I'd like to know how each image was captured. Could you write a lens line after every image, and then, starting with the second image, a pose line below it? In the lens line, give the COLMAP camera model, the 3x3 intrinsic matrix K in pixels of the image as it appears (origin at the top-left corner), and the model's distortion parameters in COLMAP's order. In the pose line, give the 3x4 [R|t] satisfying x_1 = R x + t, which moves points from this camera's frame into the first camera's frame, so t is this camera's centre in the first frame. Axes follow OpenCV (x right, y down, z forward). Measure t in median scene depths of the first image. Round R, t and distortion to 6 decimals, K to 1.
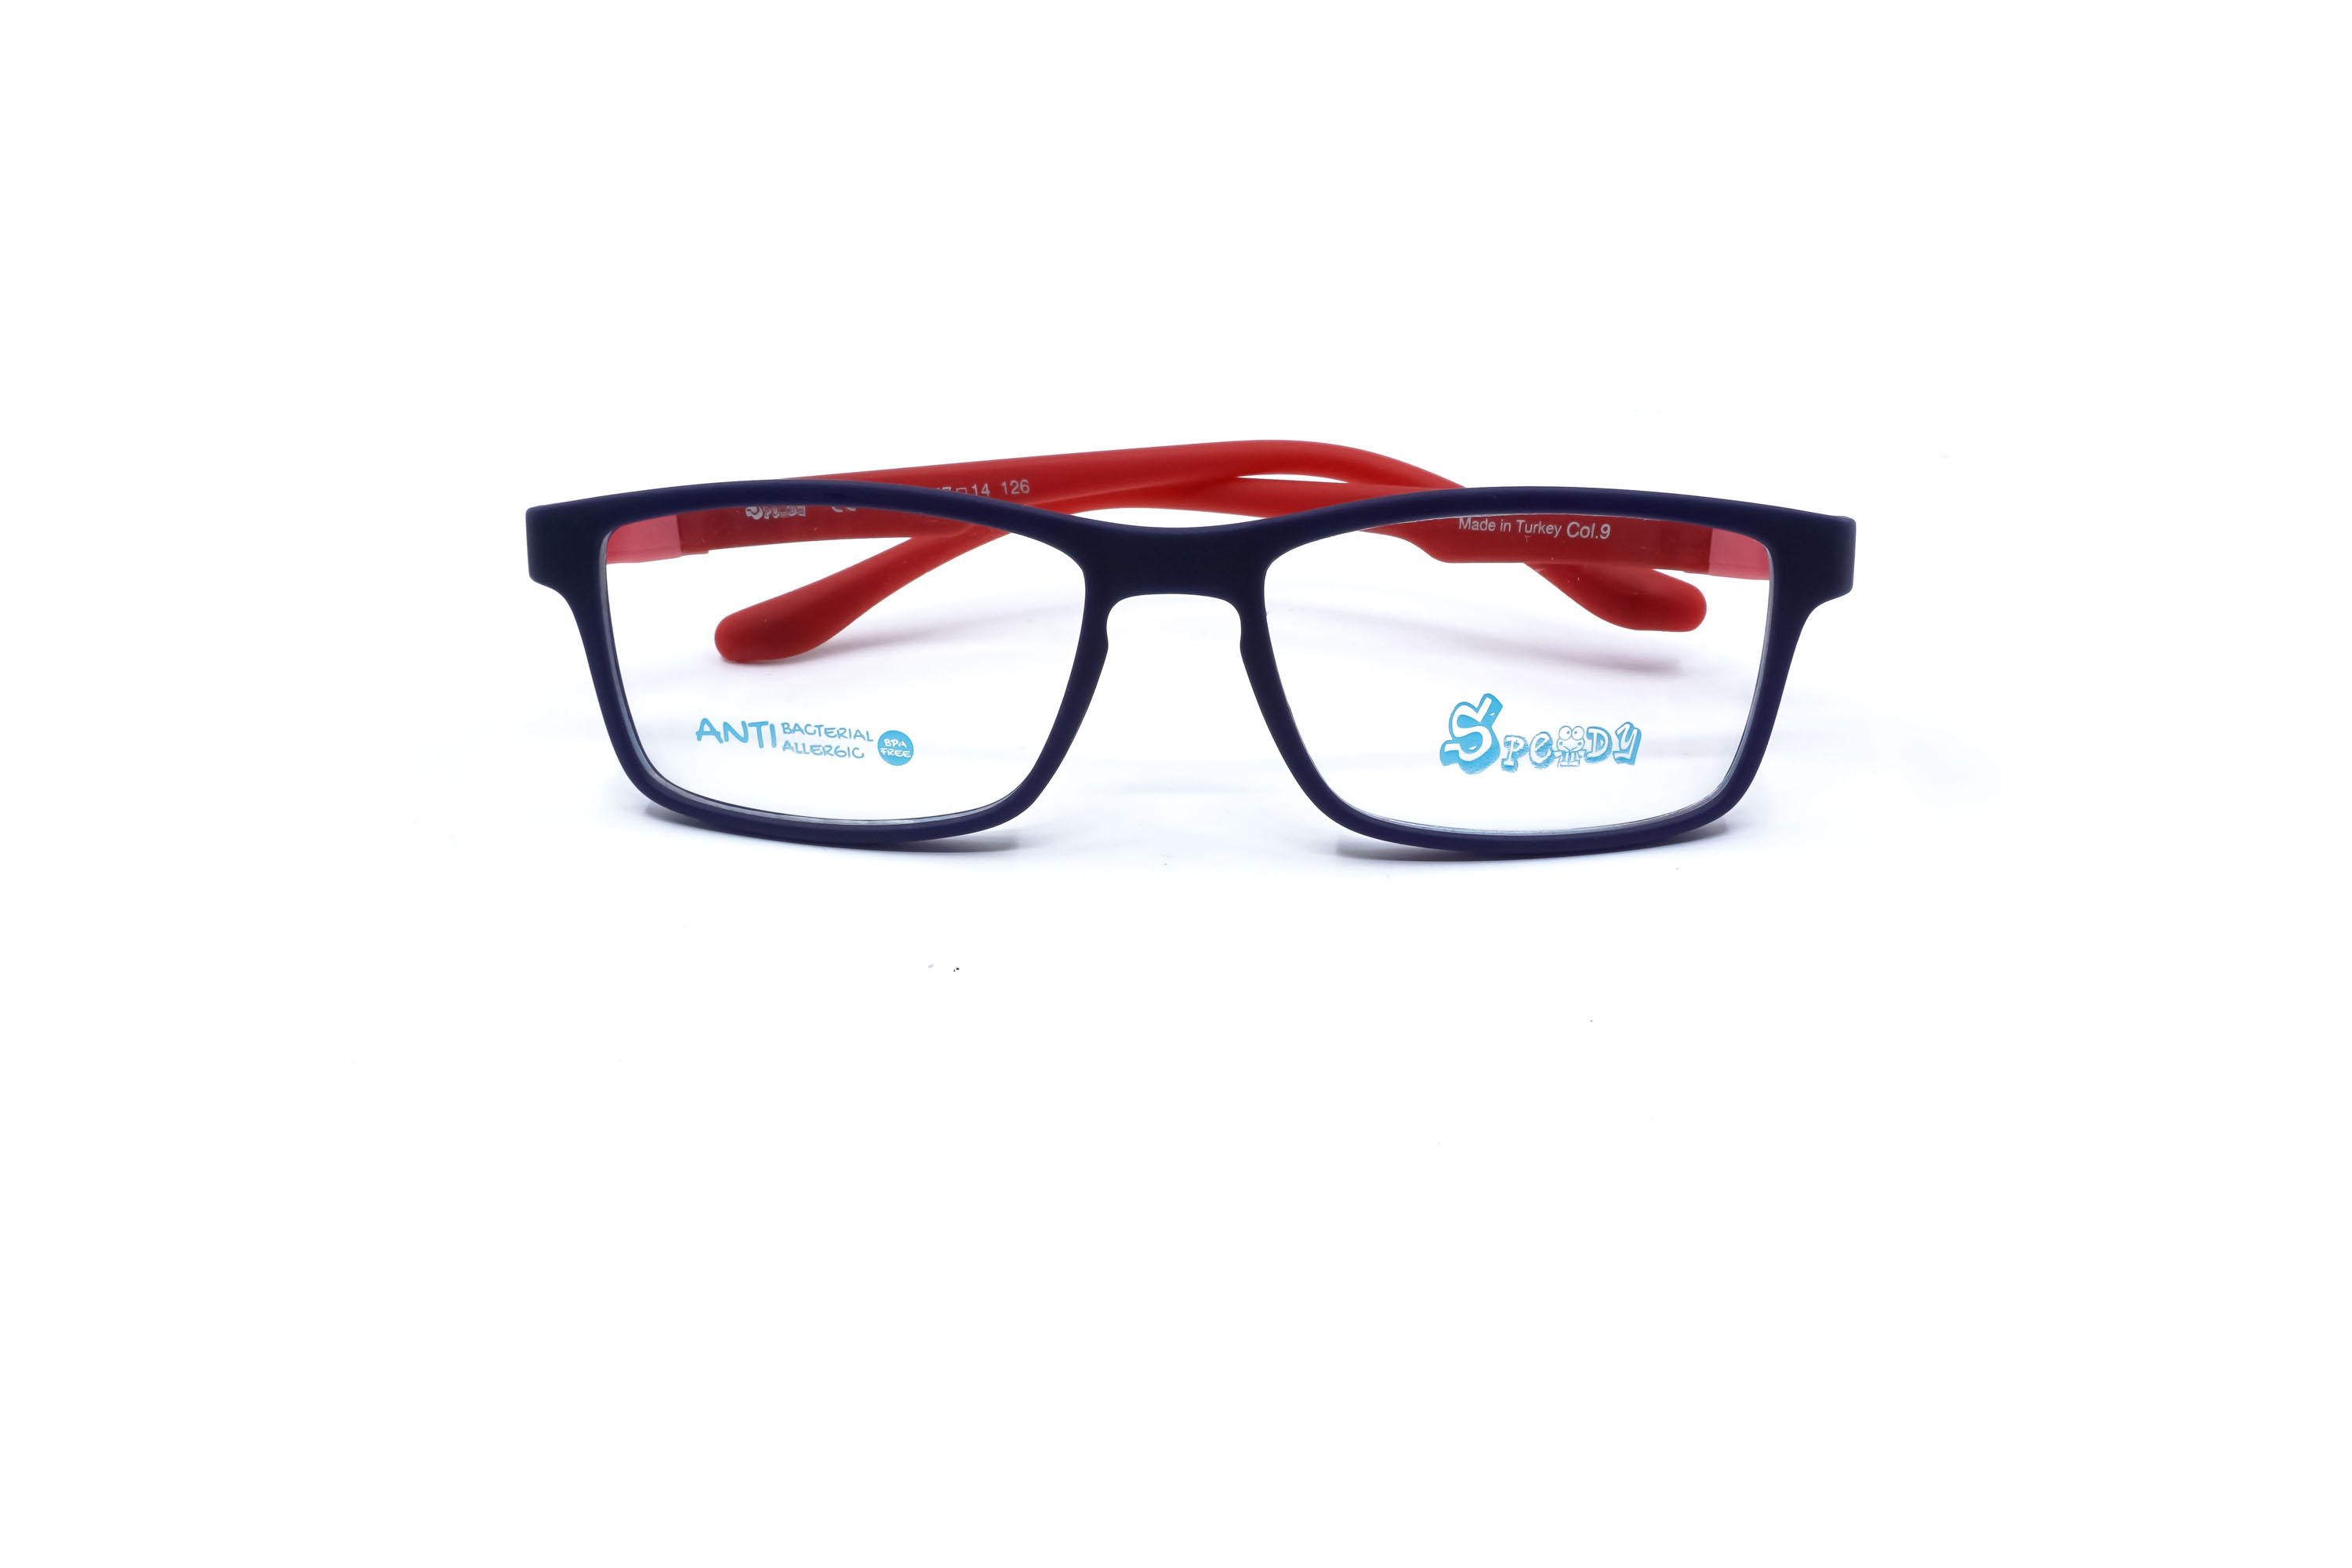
lens RADIAL K [[2394.7, 0, 1176.9], [0, 2394.7, 810.1], [0, 0, 1]] dist [0.053470, 0.000000]
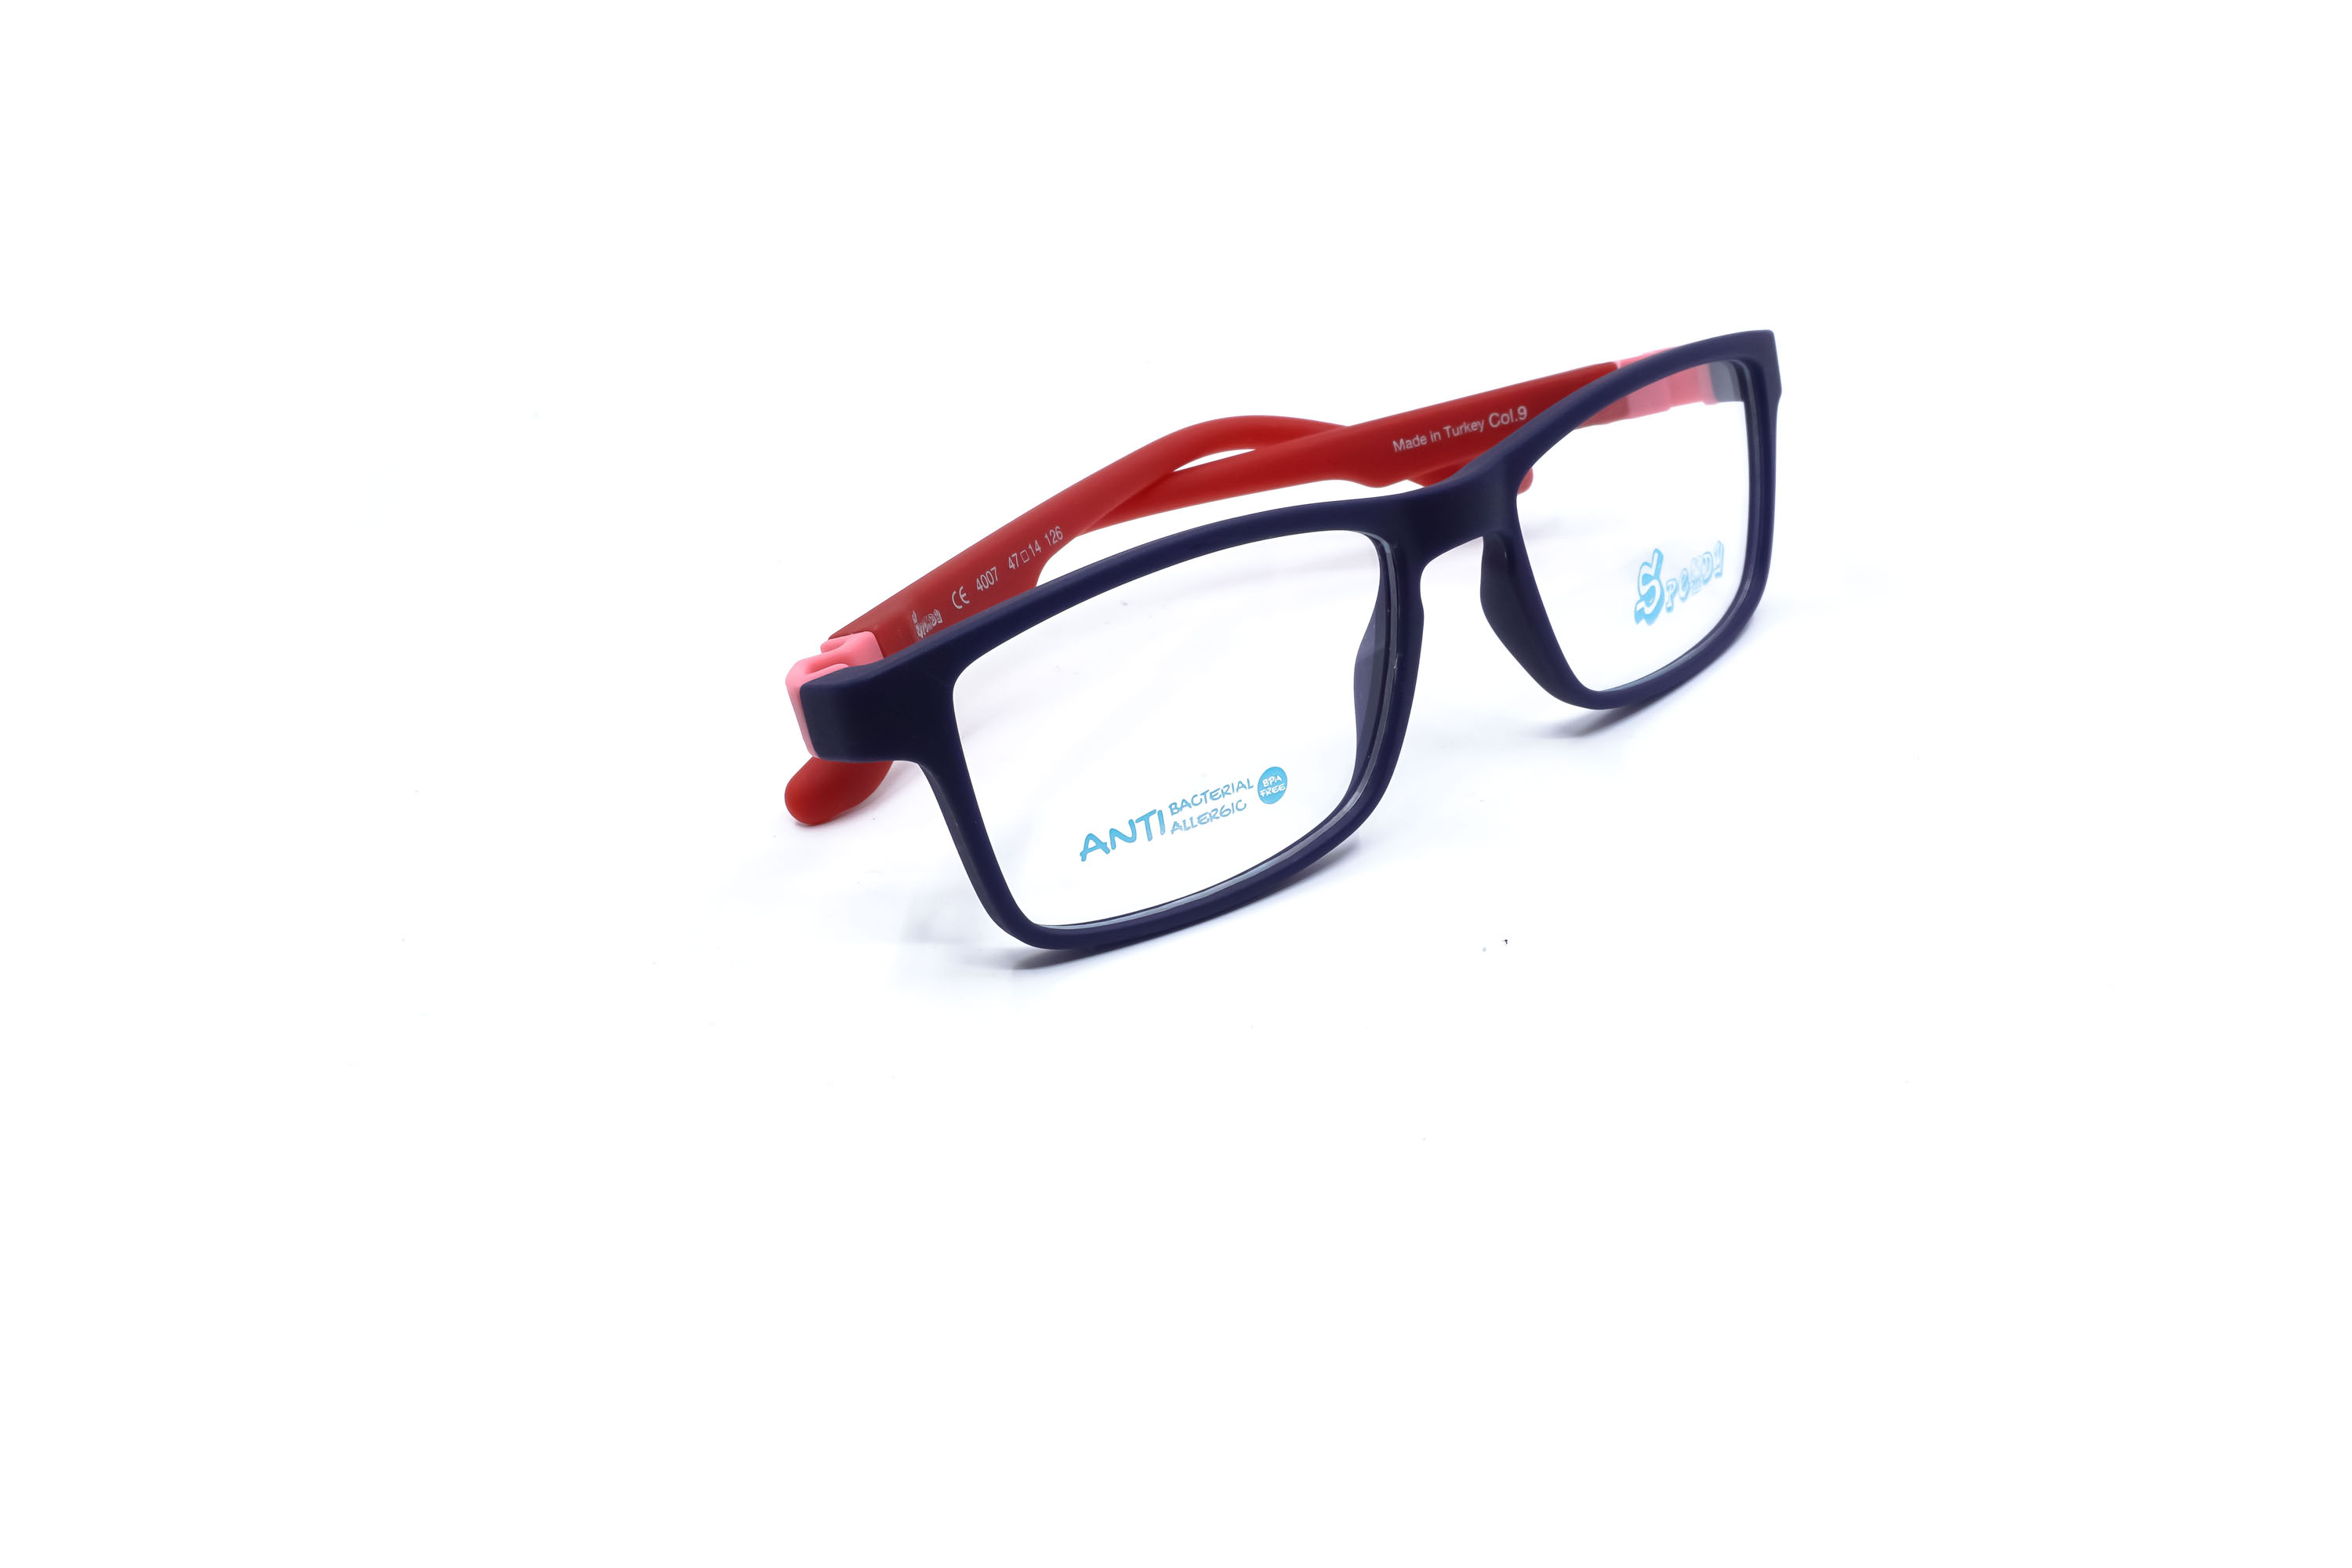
lens RADIAL K [[2394.7, 0, 1168.4], [0, 2394.7, 779.6], [0, 0, 1]] dist [0.053470, 0.000000]
pose [[0.709695, -0.344644, 0.614454, -0.735978], [0.360615, 0.926964, 0.103418, -0.142335], [-0.605219, 0.148186, 0.782145, 0.266113]]
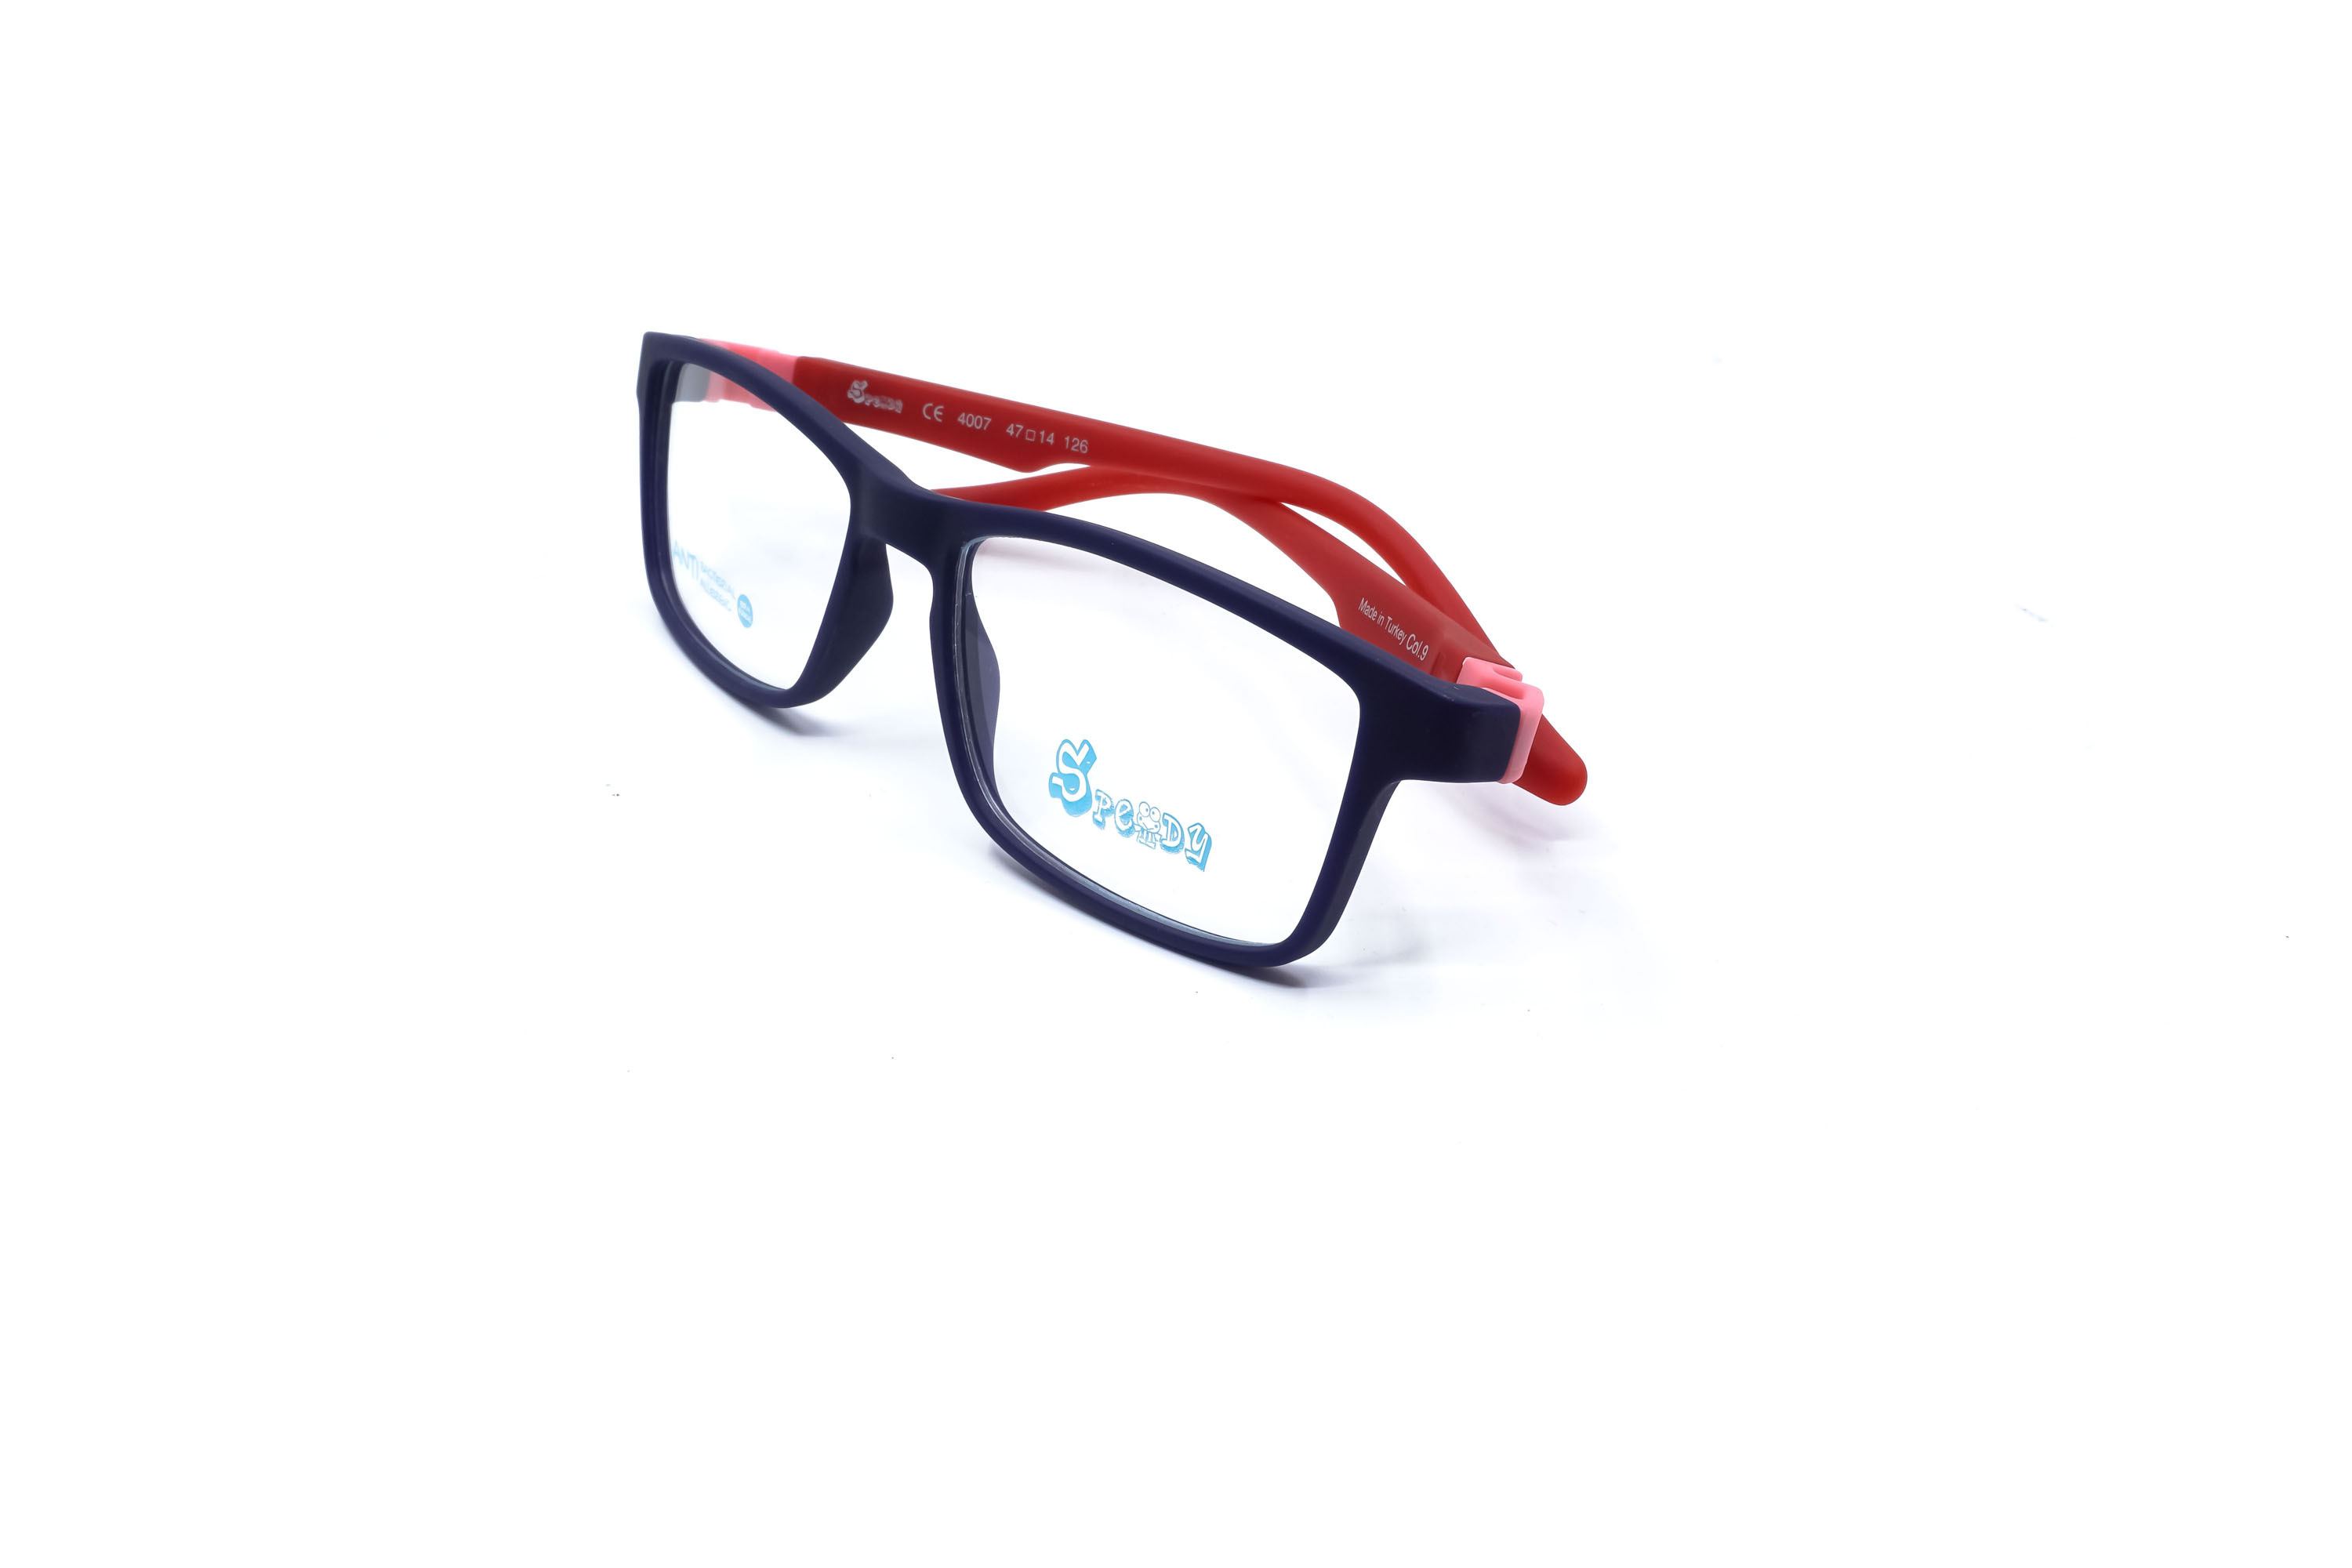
lens RADIAL K [[2394.7, 0, 1177.4], [0, 2394.7, 773.7], [0, 0, 1]] dist [0.053470, 0.000000]
pose [[0.710869, 0.351352, -0.609276, 0.730268], [-0.351842, 0.927744, 0.124493, -0.164820], [0.608993, 0.125871, 0.783124, 0.253340]]
